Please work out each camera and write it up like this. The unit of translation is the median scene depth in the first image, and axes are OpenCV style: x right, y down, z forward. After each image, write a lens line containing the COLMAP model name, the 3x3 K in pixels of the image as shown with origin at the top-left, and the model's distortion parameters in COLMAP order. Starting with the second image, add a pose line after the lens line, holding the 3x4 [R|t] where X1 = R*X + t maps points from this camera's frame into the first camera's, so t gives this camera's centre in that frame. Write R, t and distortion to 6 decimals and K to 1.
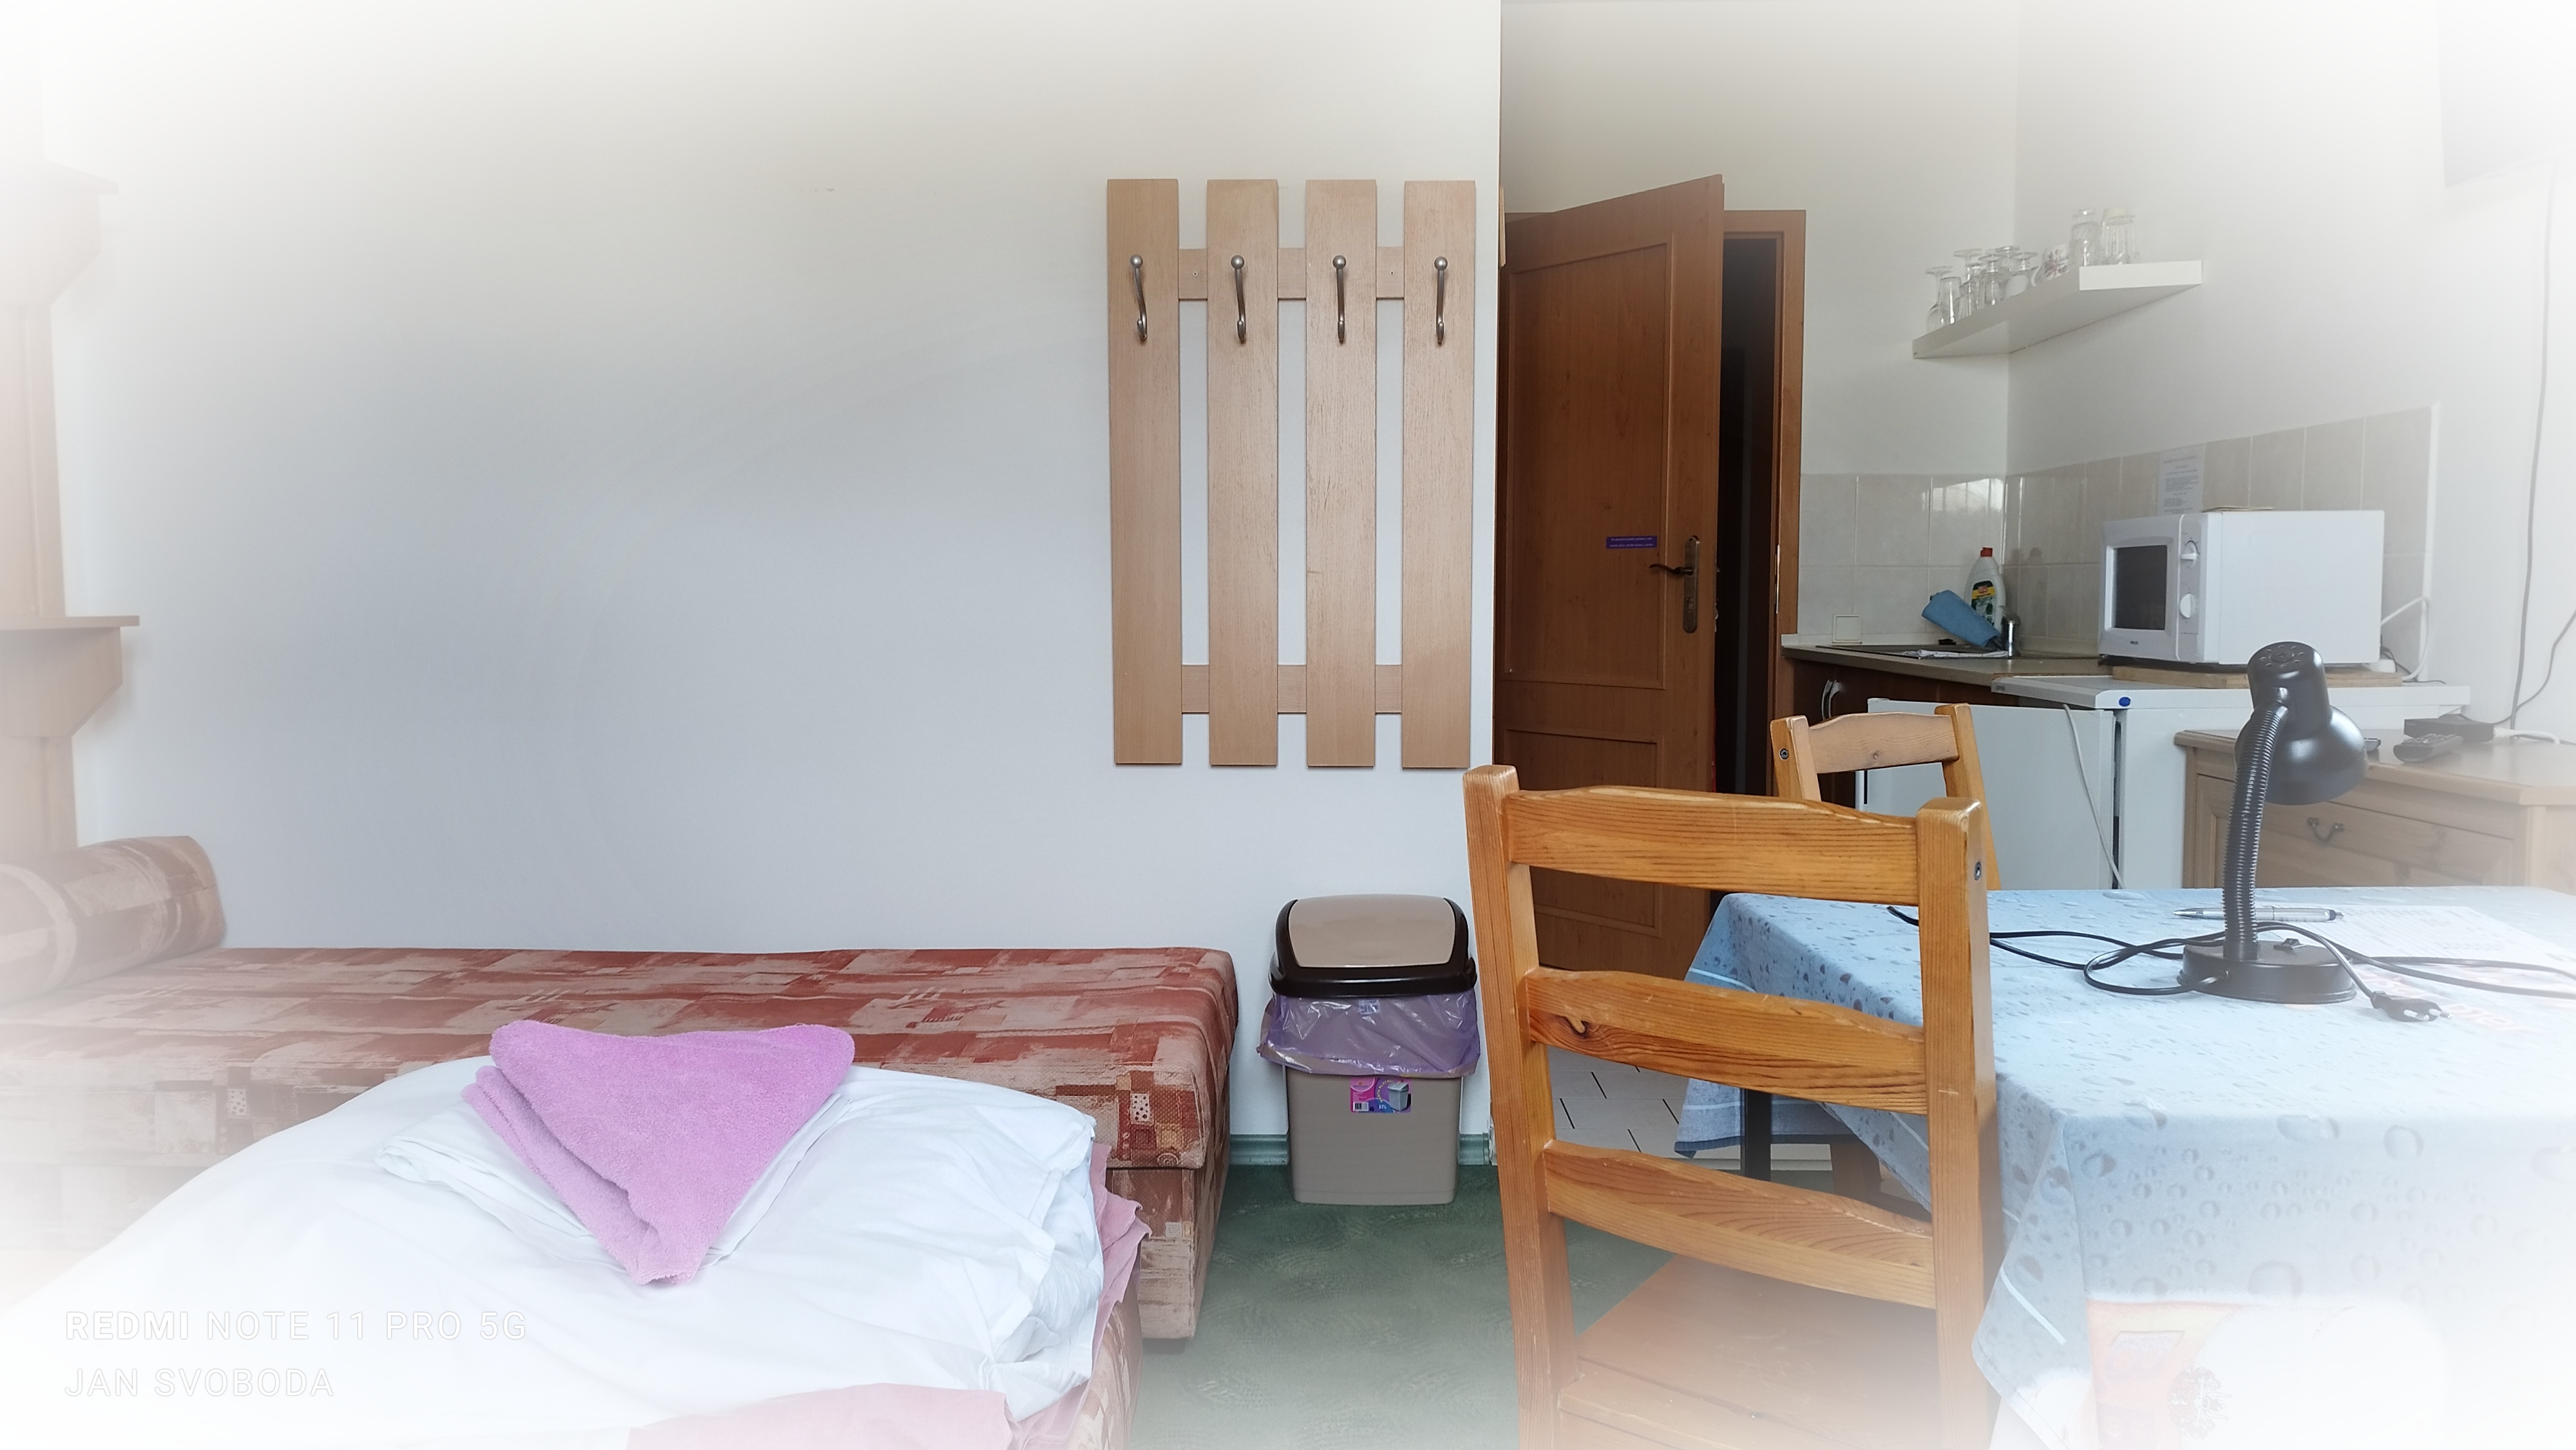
lens RADIAL K [[1900.5, 0, 1263.6], [0, 1900.5, 740.6], [0, 0, 1]] dist [0.040958, -0.056391]
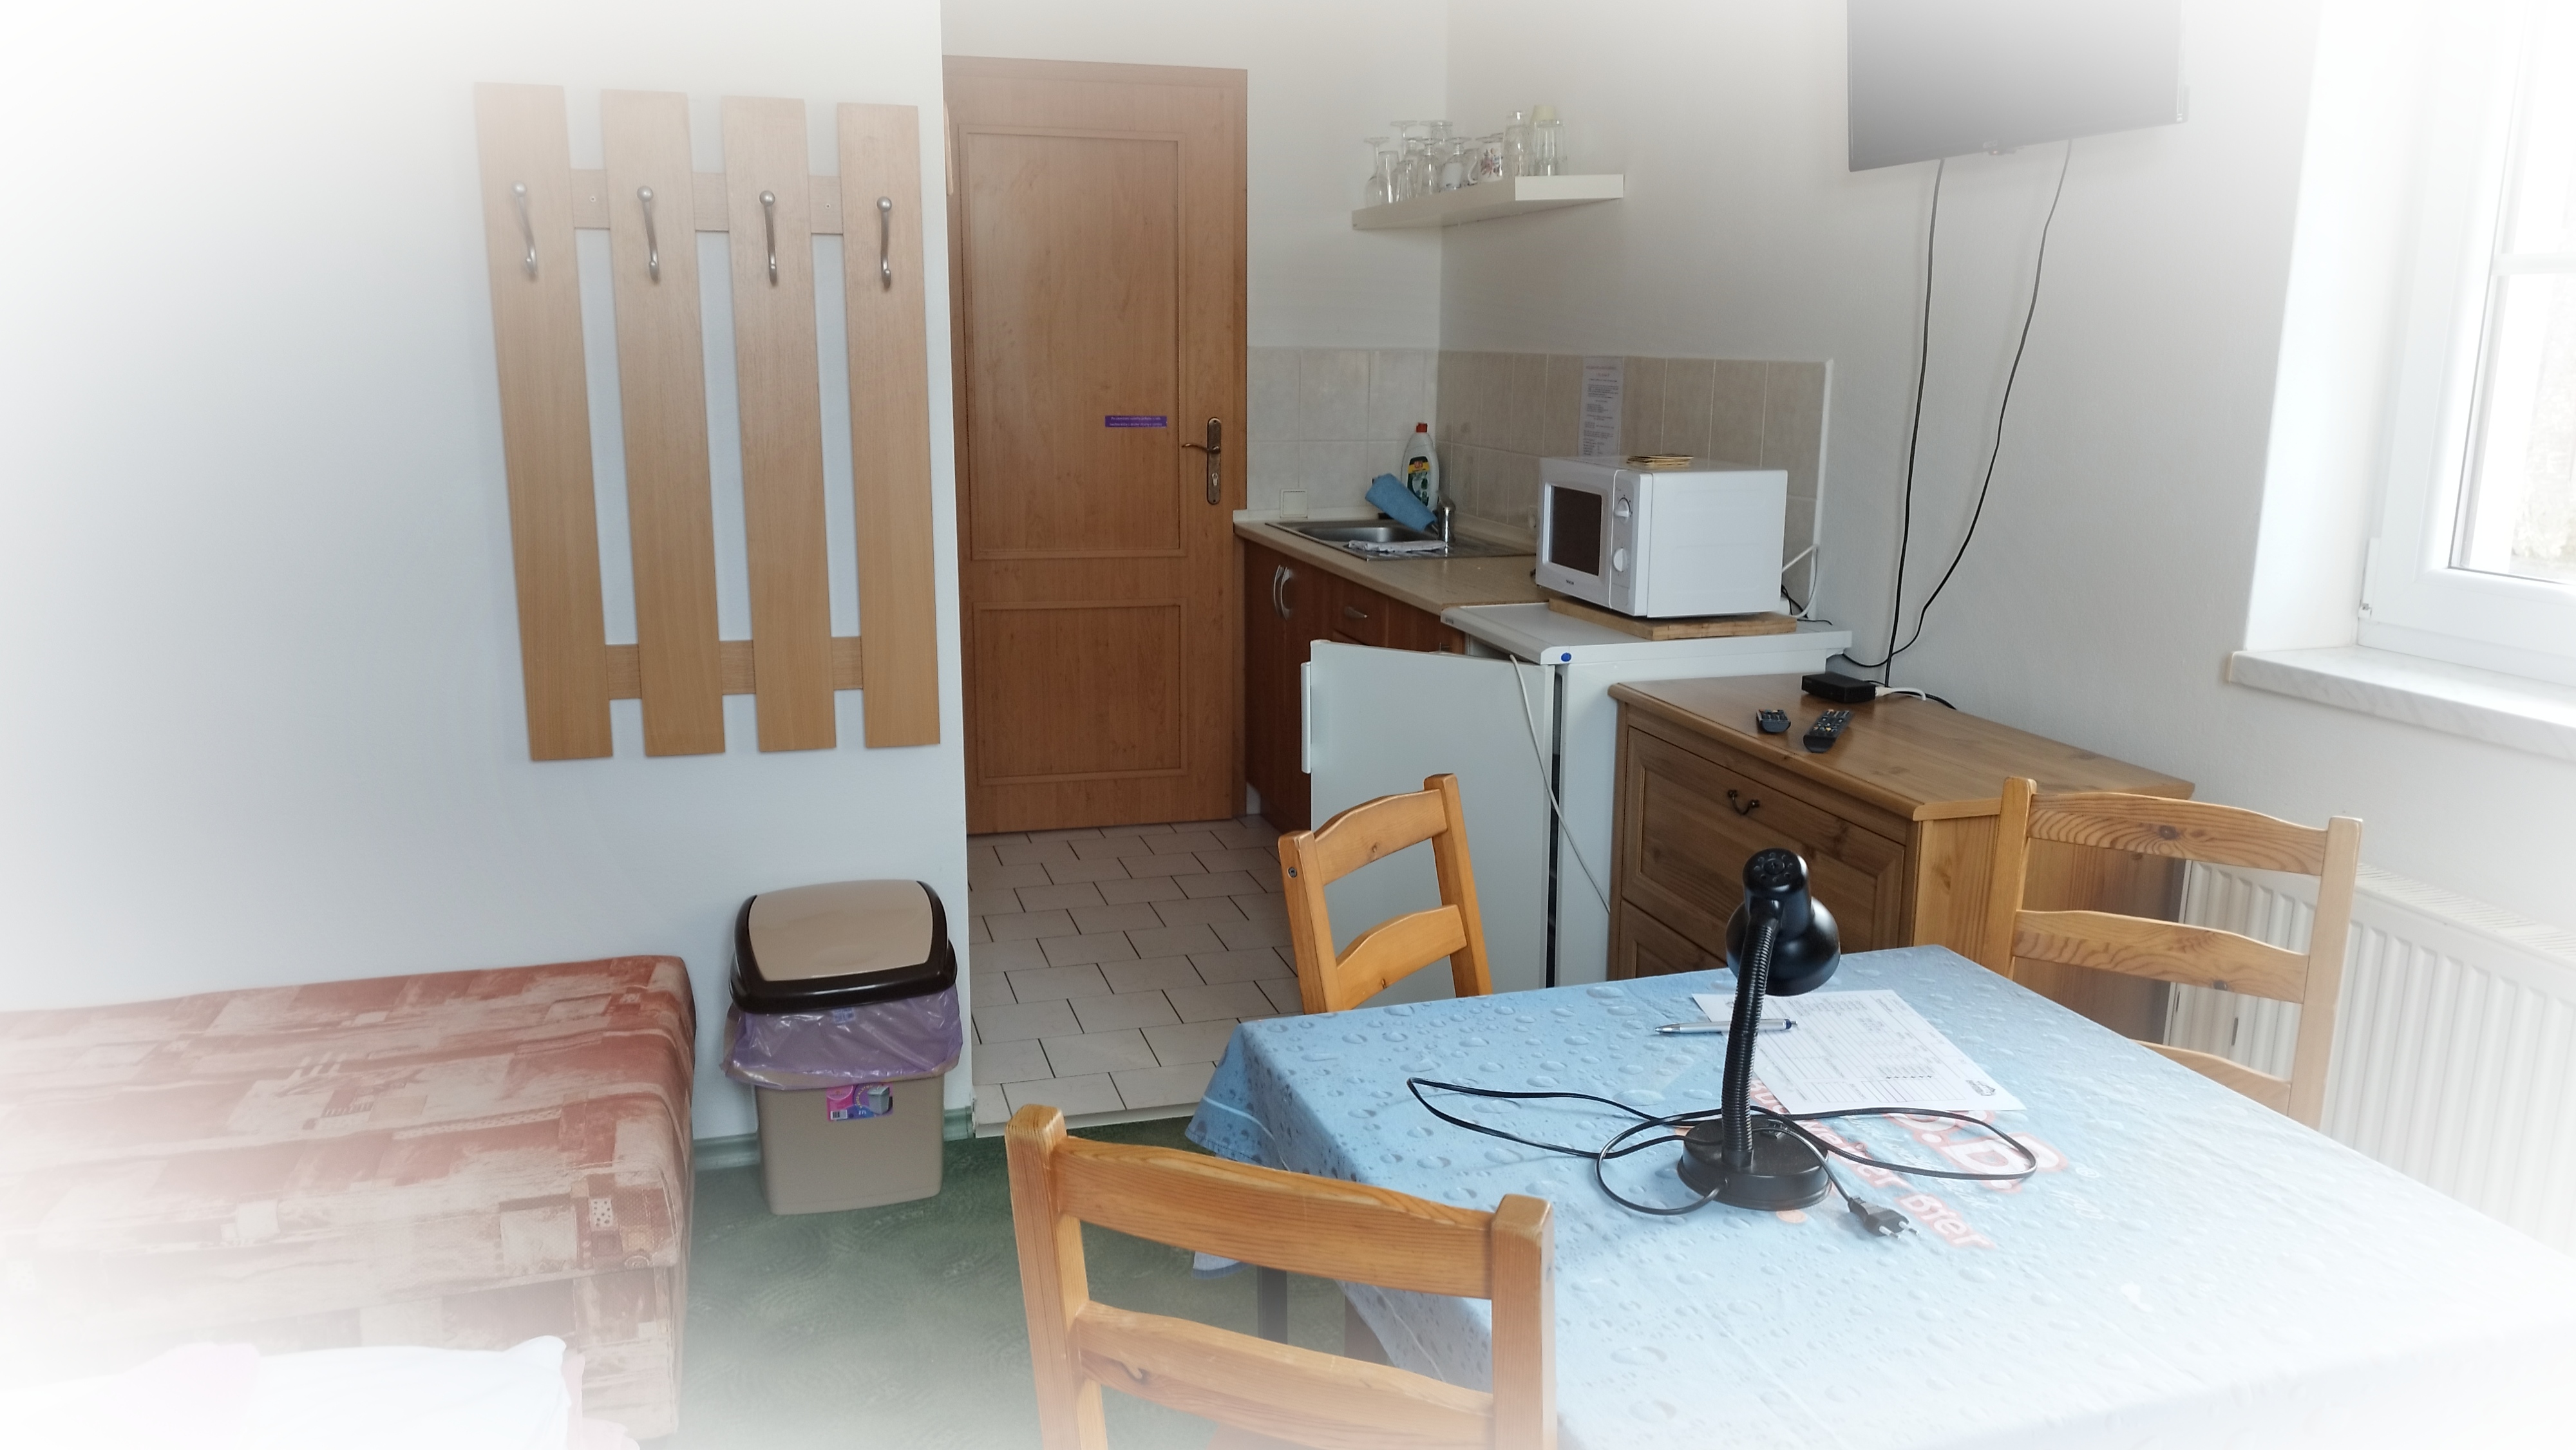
lens RADIAL K [[1900.5, 0, 1288.3], [0, 1900.5, 731.4], [0, 0, 1]] dist [0.040958, -0.056391]
pose [[0.950686, -0.058508, 0.304586, -0.014453], [0.012654, 0.988545, 0.150393, -0.137335], [-0.309897, -0.139123, 0.940537, 0.059801]]
